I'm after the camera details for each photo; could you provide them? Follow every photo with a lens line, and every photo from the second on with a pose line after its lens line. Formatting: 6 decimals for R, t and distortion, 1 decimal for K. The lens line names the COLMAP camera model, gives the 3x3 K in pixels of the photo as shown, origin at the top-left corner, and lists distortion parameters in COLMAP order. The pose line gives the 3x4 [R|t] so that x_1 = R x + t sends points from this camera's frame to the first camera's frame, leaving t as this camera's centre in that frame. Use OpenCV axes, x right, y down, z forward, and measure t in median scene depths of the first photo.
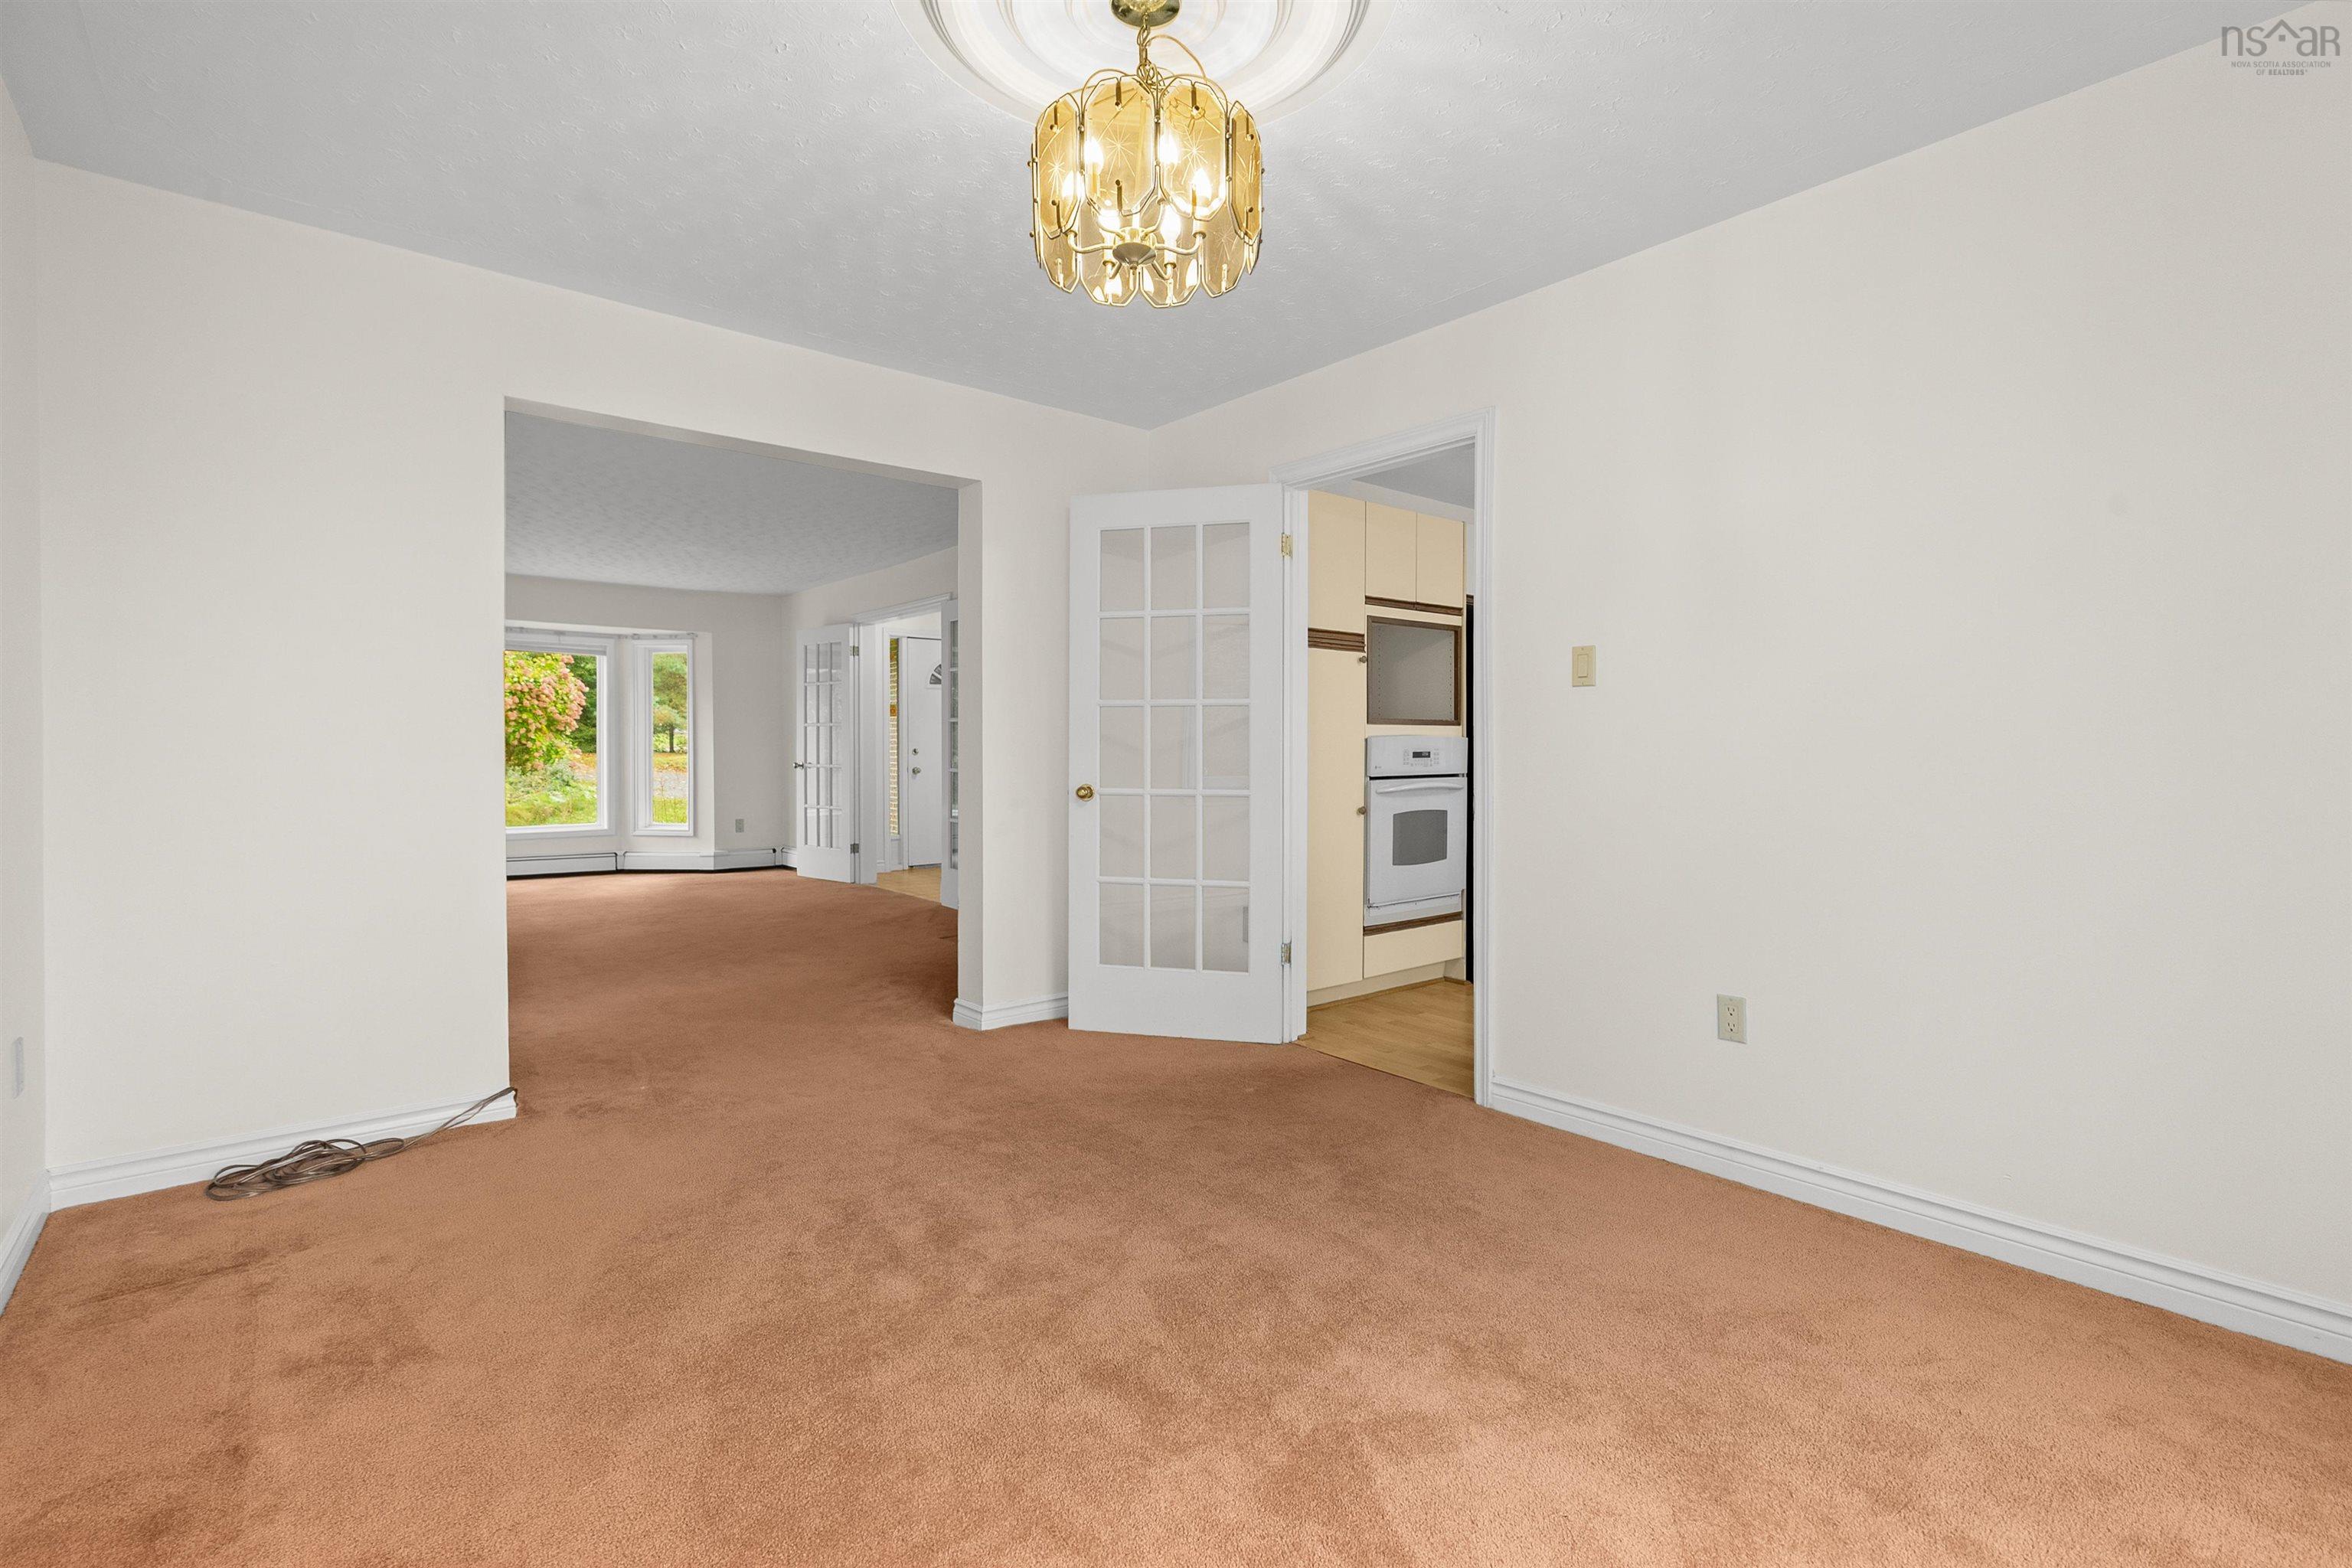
lens RADIAL K [[1054.9, 0, 1177.0], [0, 1054.9, 749.2], [0, 0, 1]] dist [0.000412, 0.000142]
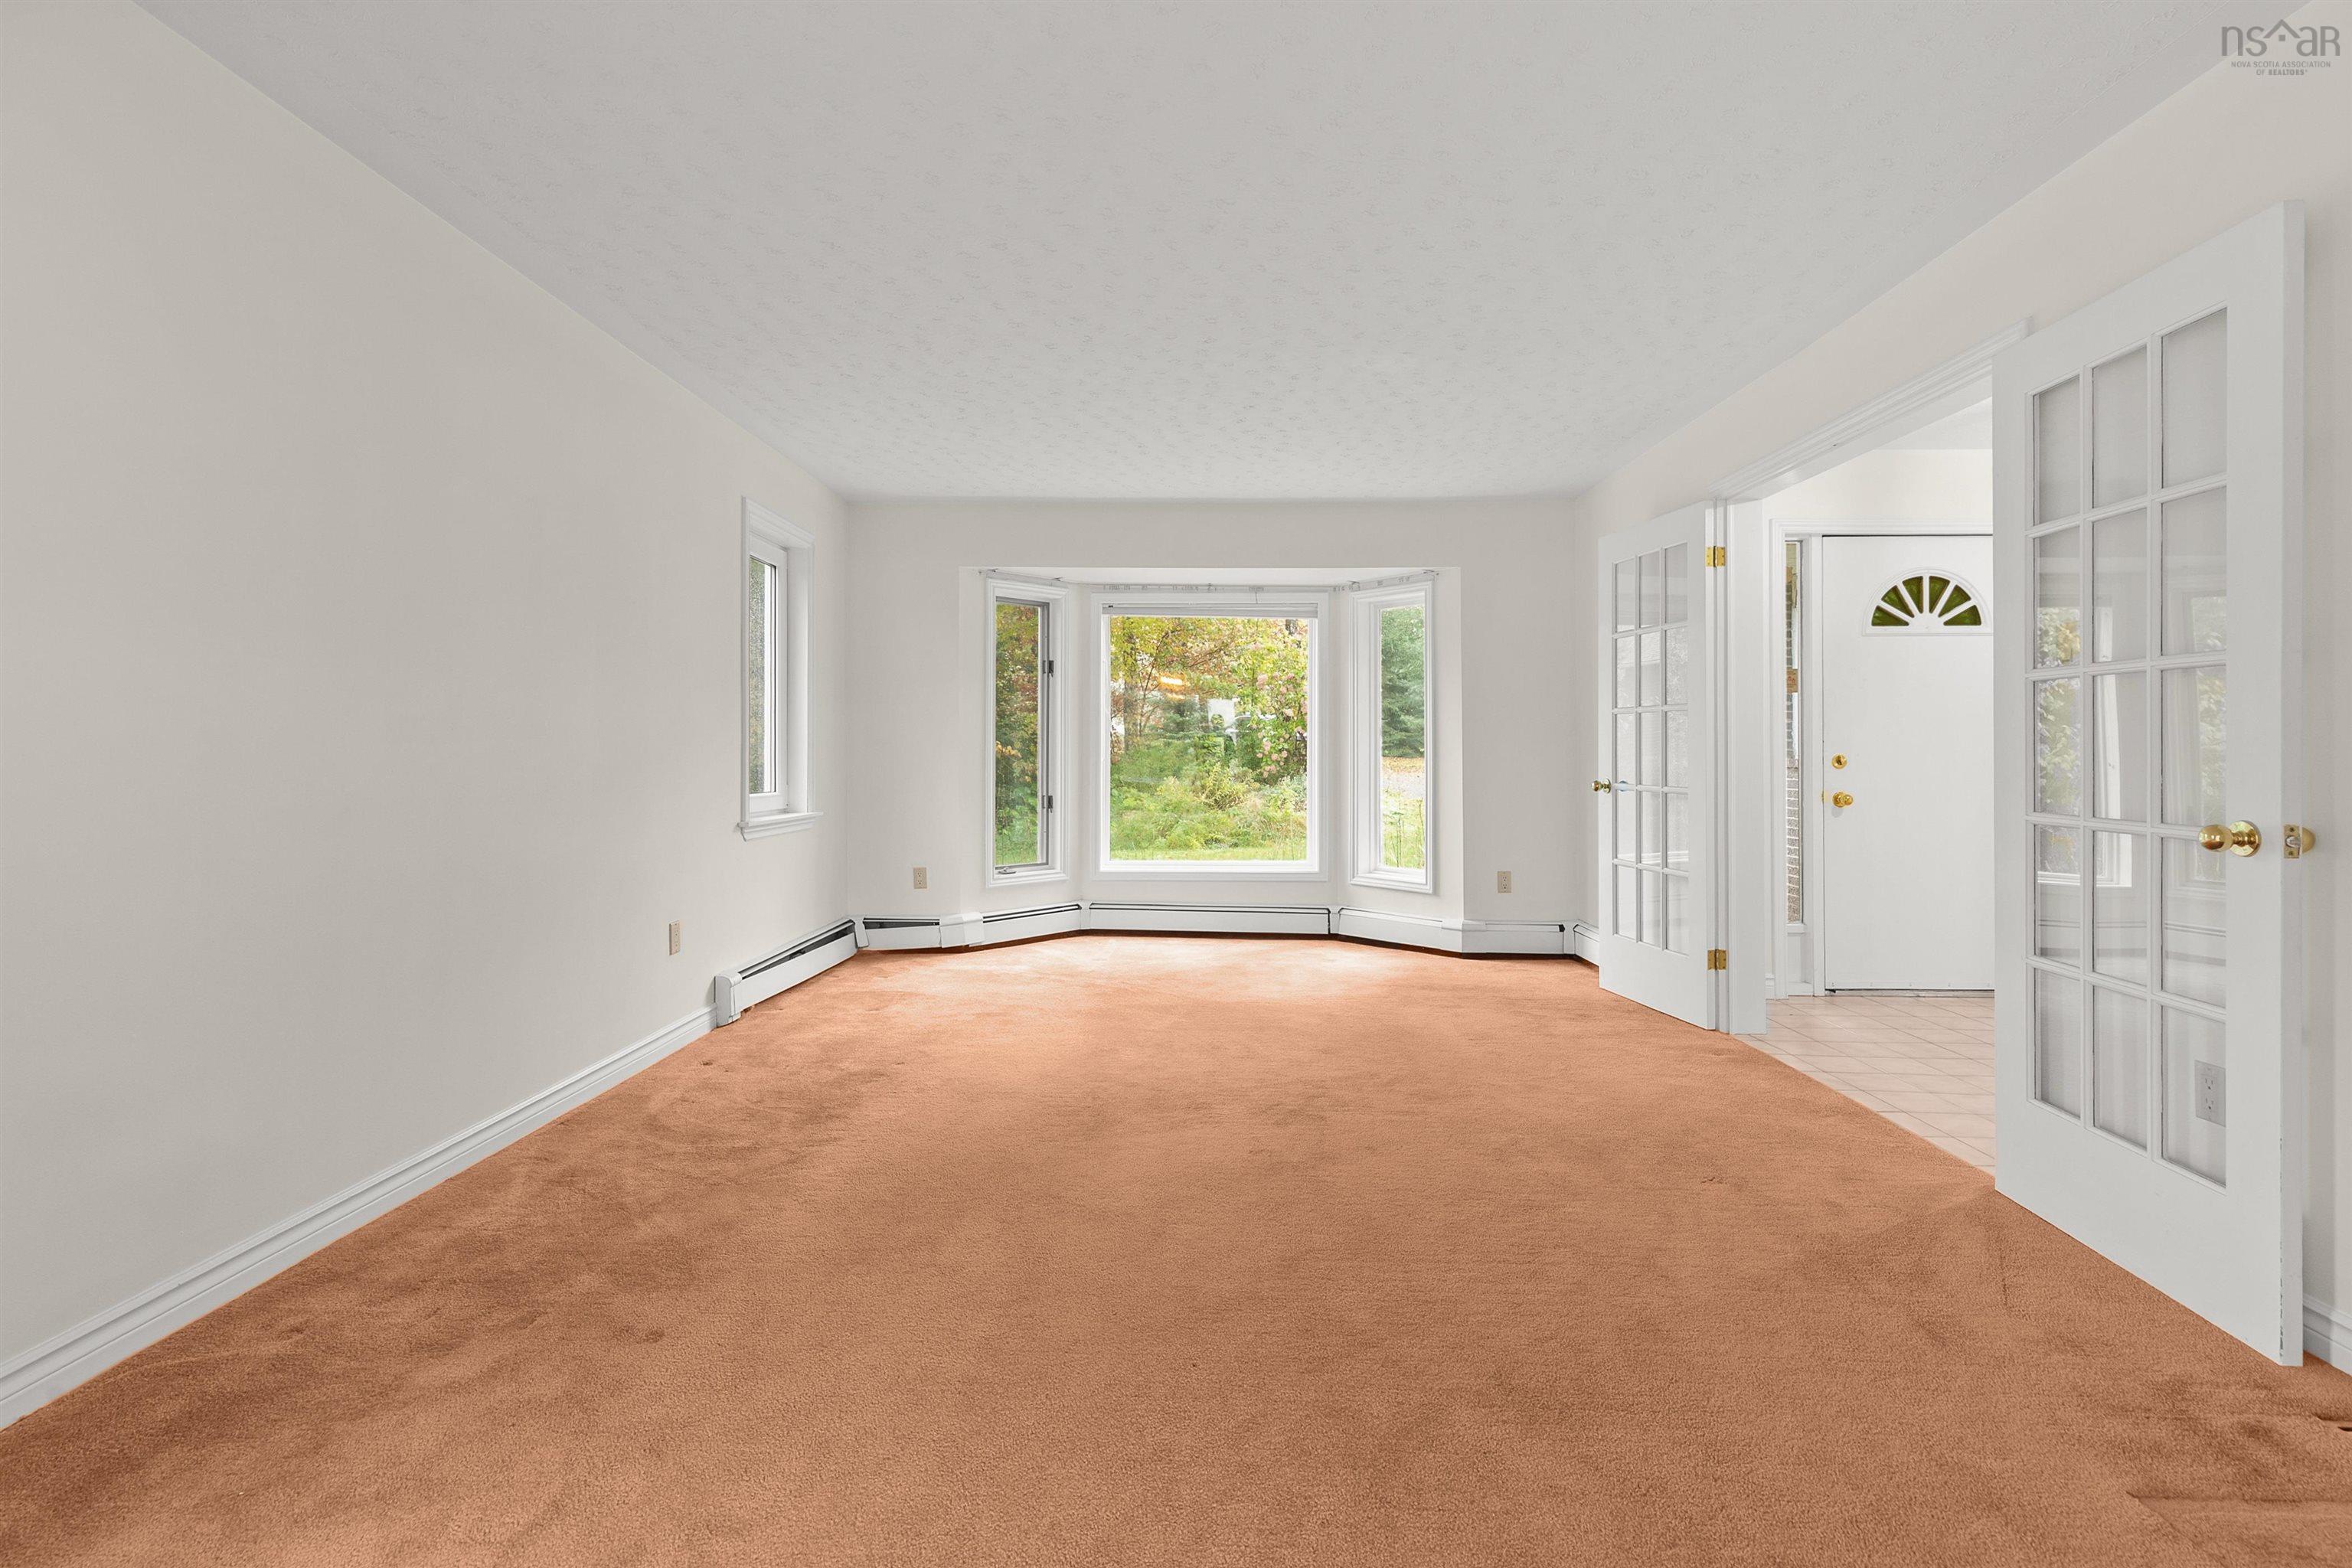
lens RADIAL K [[1054.9, 0, 1177.0], [0, 1054.9, 749.2], [0, 0, 1]] dist [0.000412, 0.000142]
pose [[0.741427, 0.000048, -0.671034, -0.150846], [-0.002343, 0.999994, -0.002518, -0.001678], [0.671030, 0.003440, 0.741422, 0.434220]]
